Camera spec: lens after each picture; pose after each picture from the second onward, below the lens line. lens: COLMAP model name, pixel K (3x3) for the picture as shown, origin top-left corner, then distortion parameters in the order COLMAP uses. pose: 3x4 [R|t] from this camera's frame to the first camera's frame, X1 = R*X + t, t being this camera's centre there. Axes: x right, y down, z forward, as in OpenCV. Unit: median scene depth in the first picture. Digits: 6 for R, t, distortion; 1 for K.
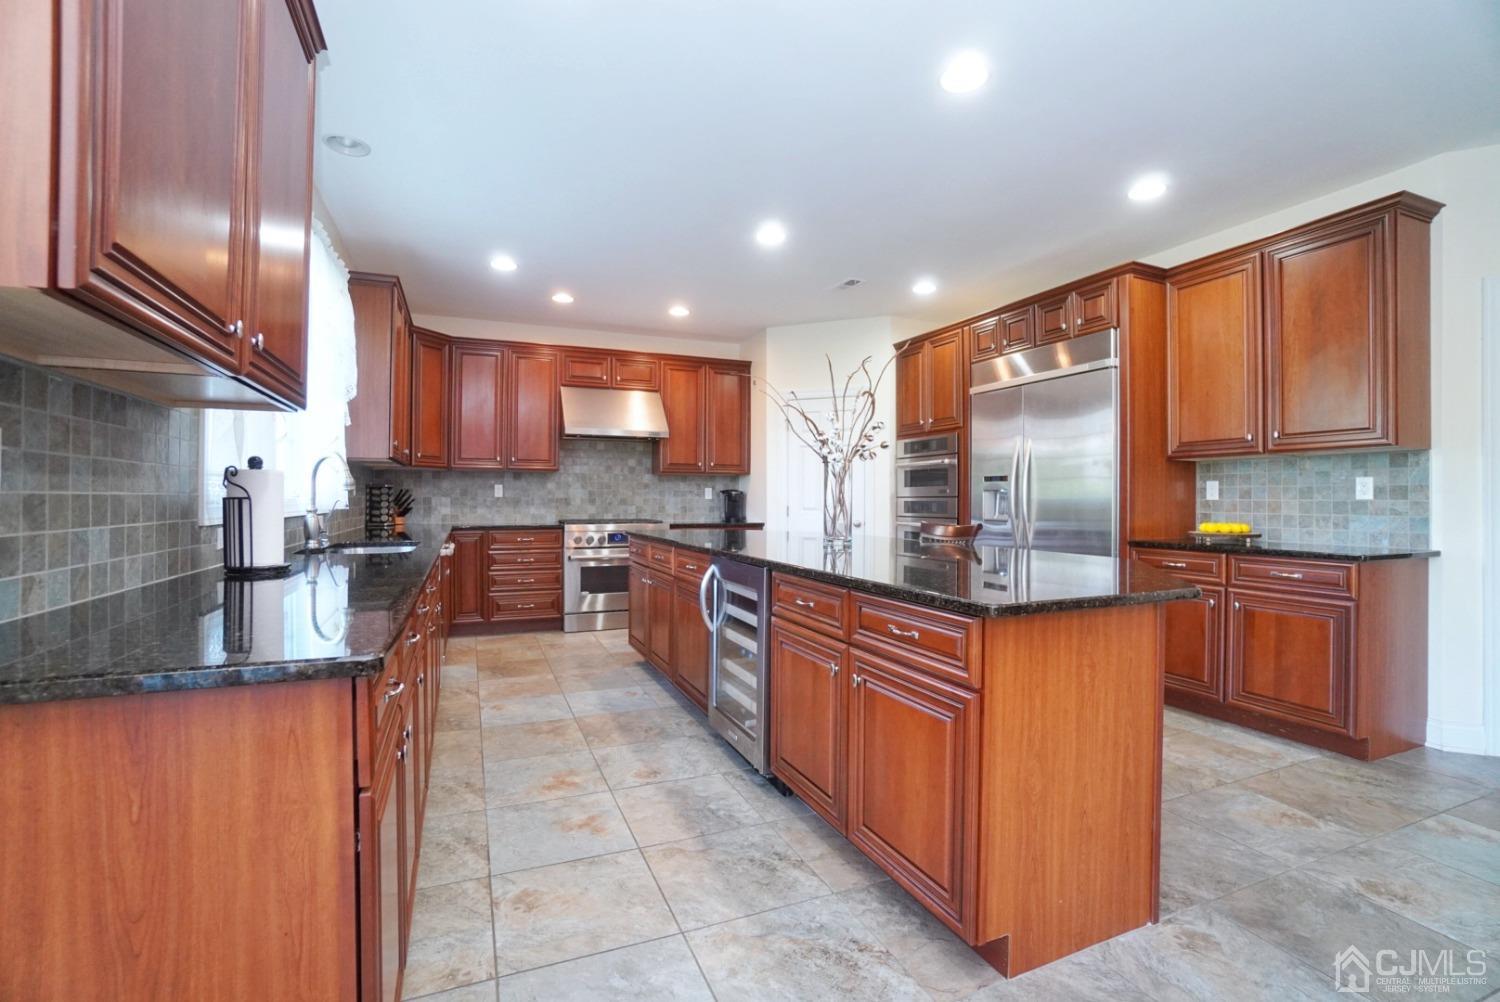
lens RADIAL K [[660.4, 0, 726.5], [0, 660.4, 500.2], [0, 0, 1]] dist [-0.073104, 0.021308]
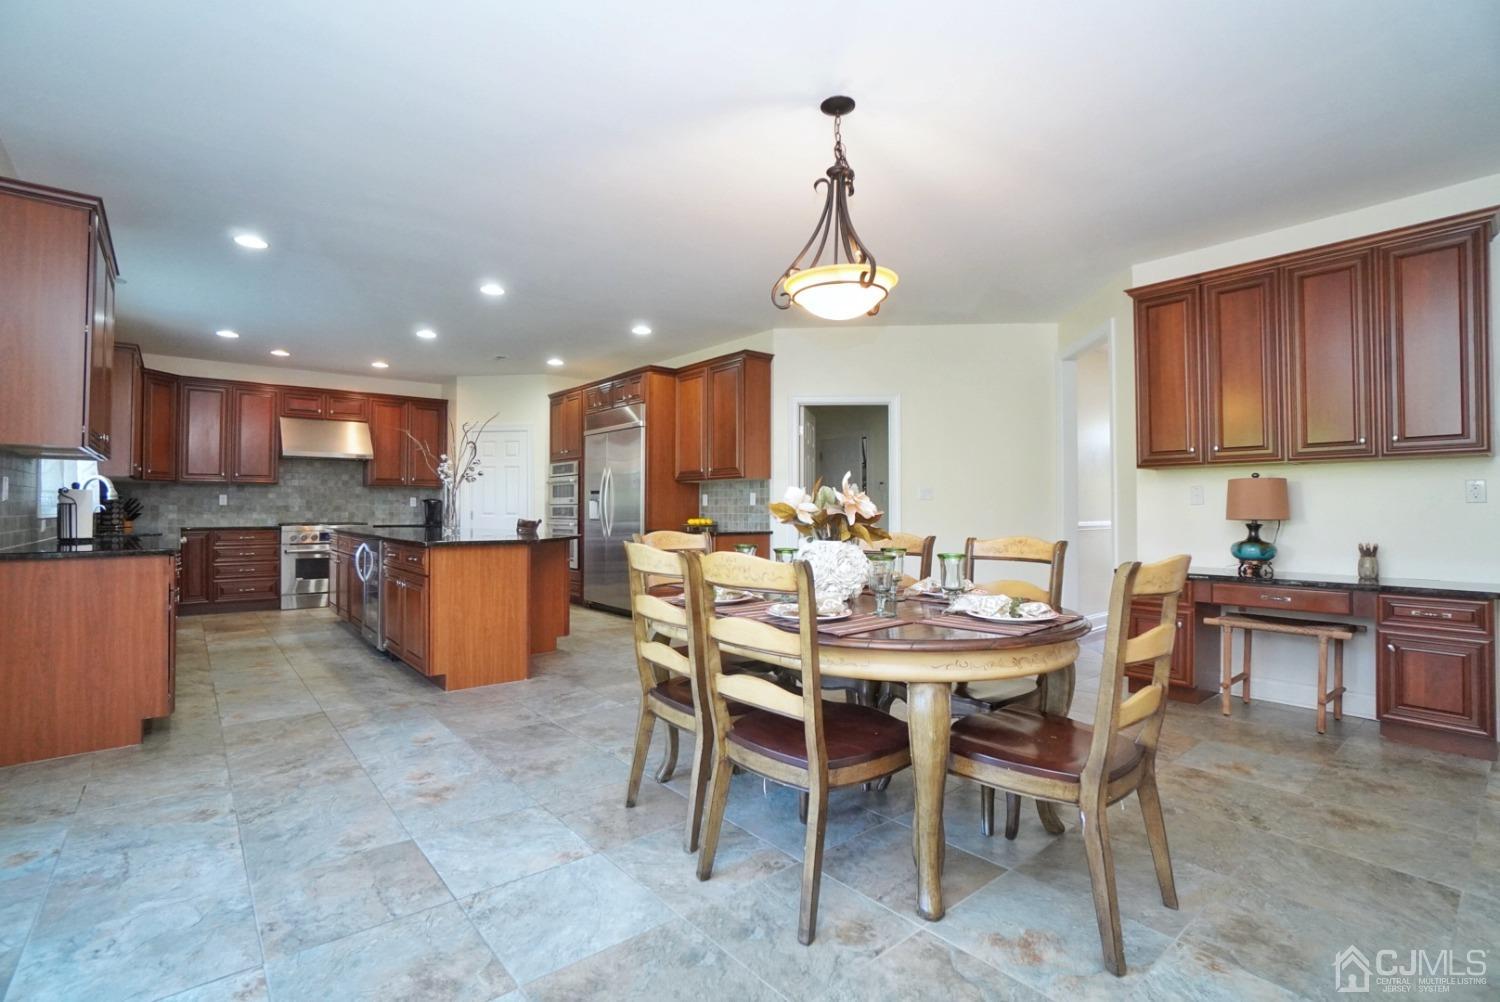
lens RADIAL K [[660.4, 0, 726.5], [0, 660.4, 500.2], [0, 0, 1]] dist [-0.073104, 0.021308]
pose [[0.945070, 0.000891, 0.326868, 0.166442], [0.003455, 0.999913, -0.012715, 0.005462], [-0.326851, 0.013146, 0.944984, -0.468158]]
